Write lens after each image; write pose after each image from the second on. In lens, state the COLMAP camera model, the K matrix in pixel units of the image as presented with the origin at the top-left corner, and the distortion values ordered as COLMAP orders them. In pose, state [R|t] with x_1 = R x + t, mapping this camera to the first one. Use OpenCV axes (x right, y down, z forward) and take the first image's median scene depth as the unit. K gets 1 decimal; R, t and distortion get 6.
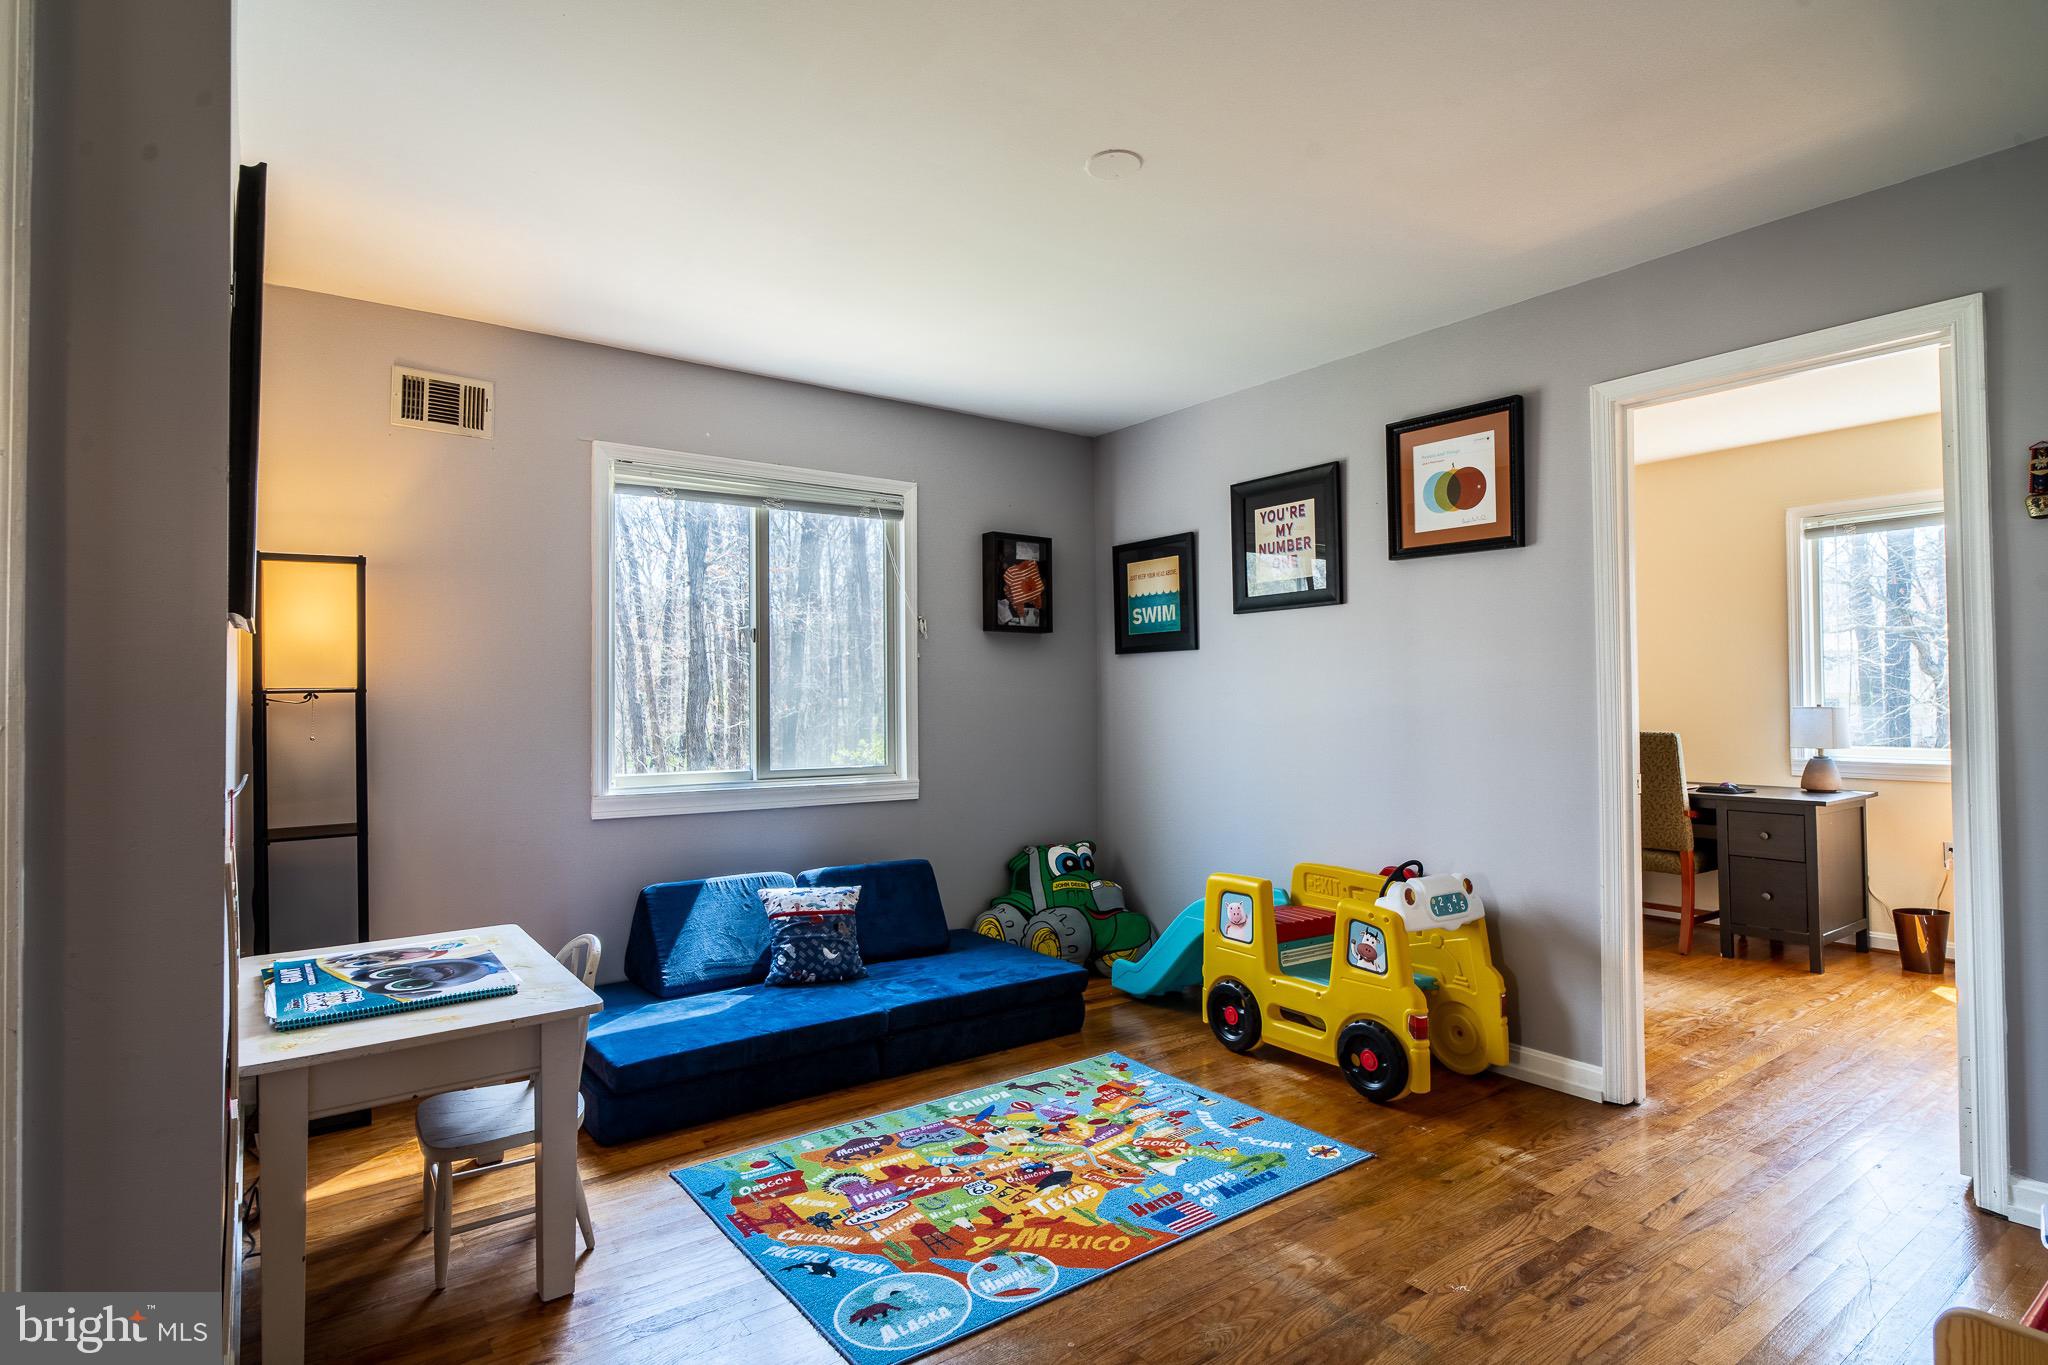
lens RADIAL K [[1061.3, 0, 1026.1], [0, 1061.3, 679.6], [0, 0, 1]] dist [-0.000938, -0.001133]
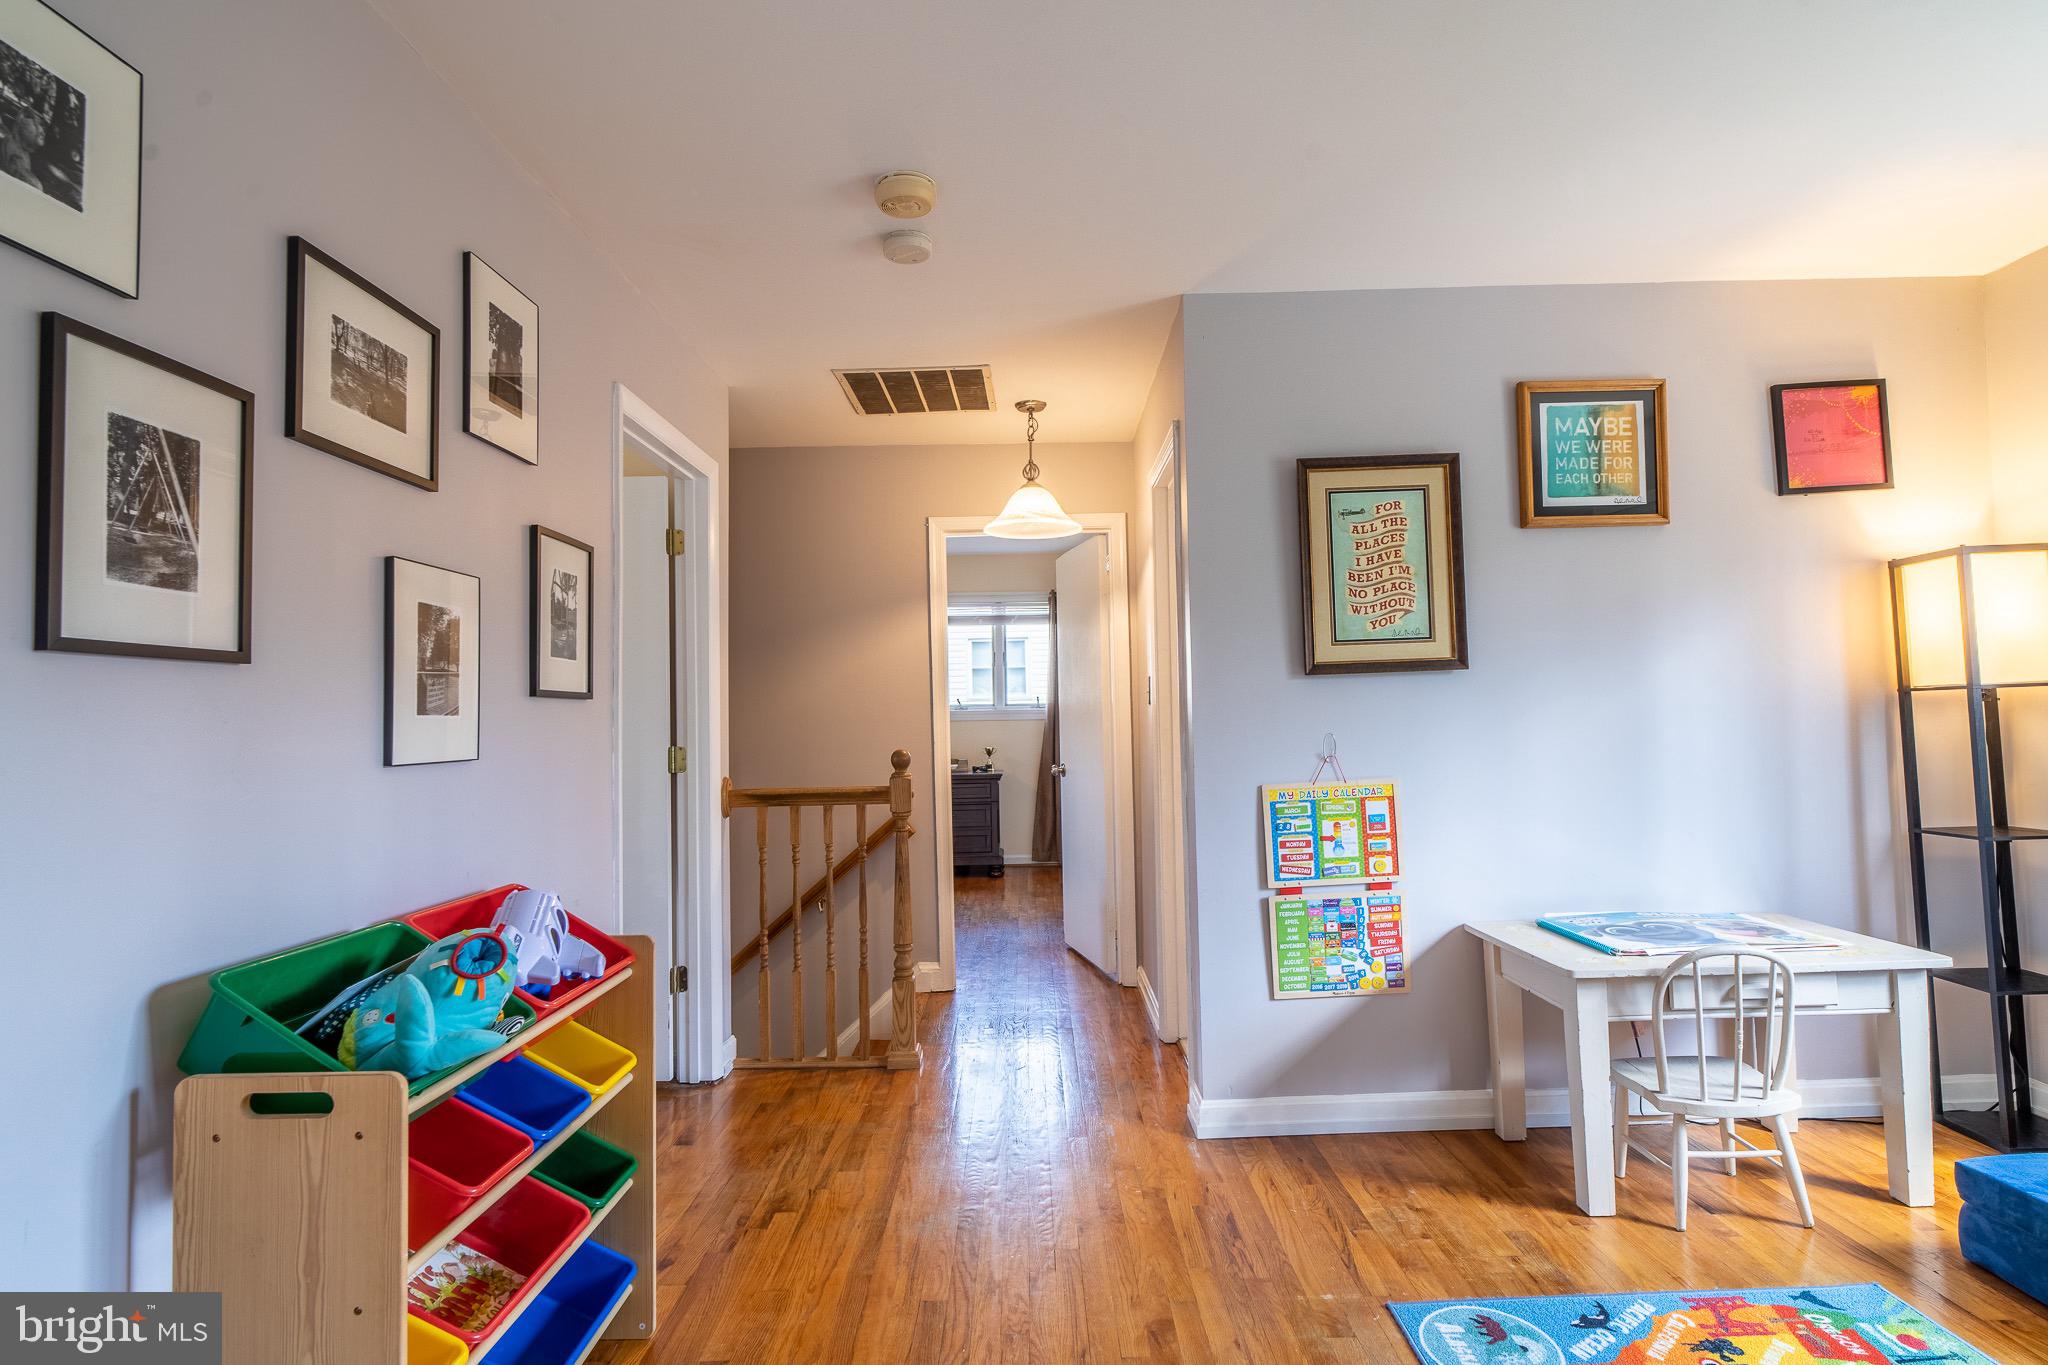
lens RADIAL K [[1061.3, 0, 1018.6], [0, 1061.3, 676.7], [0, 0, 1]] dist [-0.000938, -0.001133]
pose [[-0.600015, -0.011132, -0.799911, 0.664868], [0.037643, 0.998403, -0.042130, 0.009938], [0.799103, -0.055390, -0.598637, 0.922211]]
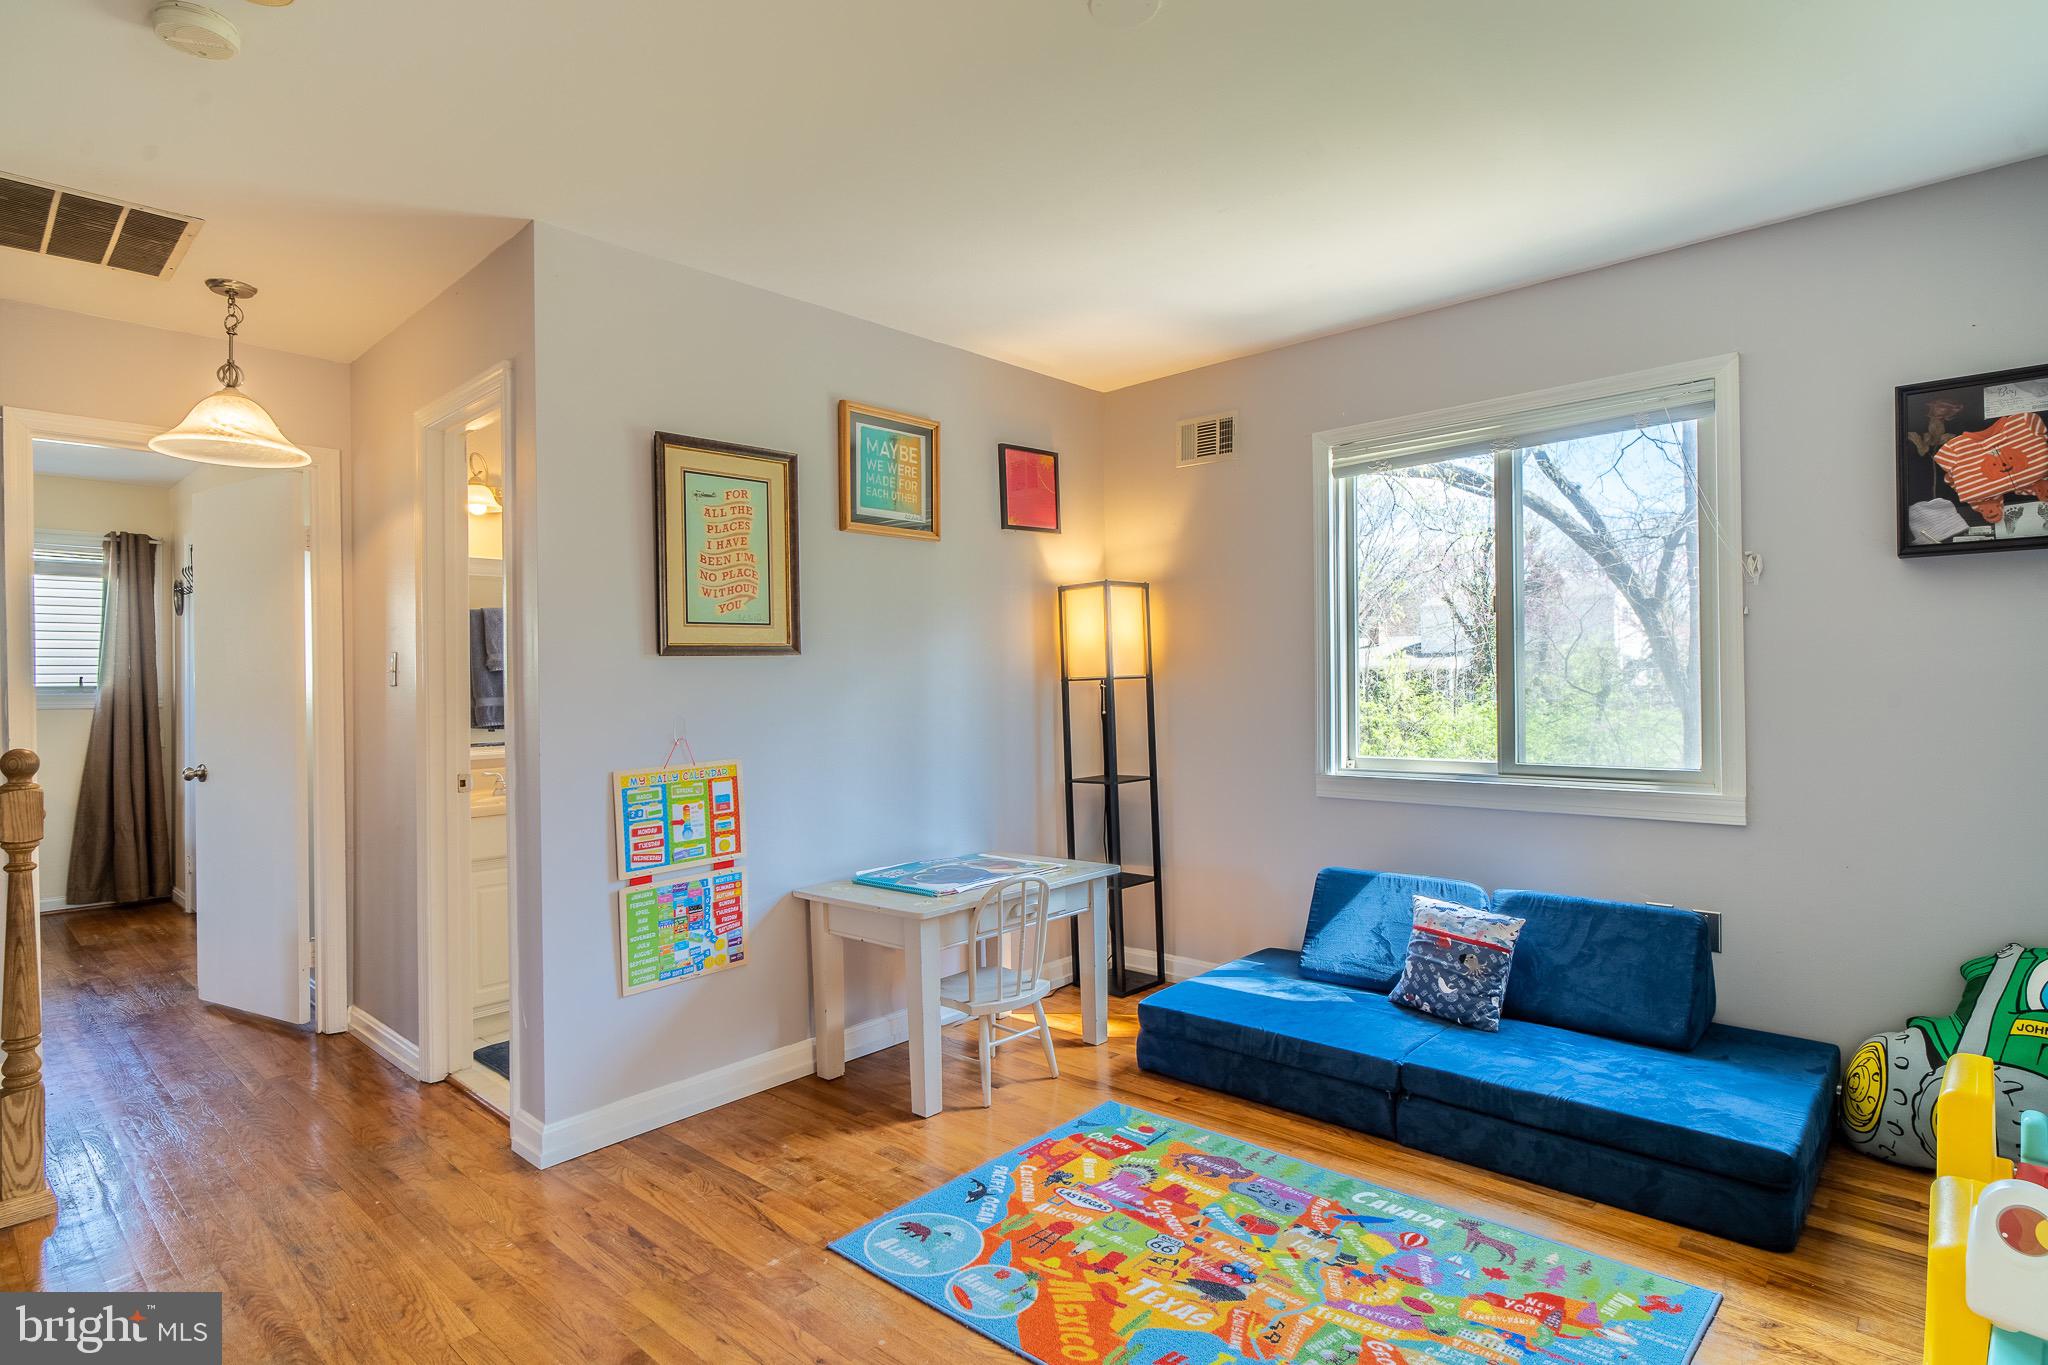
lens RADIAL K [[1061.3, 0, 1027.9], [0, 1061.3, 679.3], [0, 0, 1]] dist [-0.000938, -0.001133]
pose [[0.185944, -0.006200, -0.982541, 0.720587], [0.032876, 0.999459, -0.000085, 0.008849], [0.982010, -0.032286, 0.186047, 0.669644]]
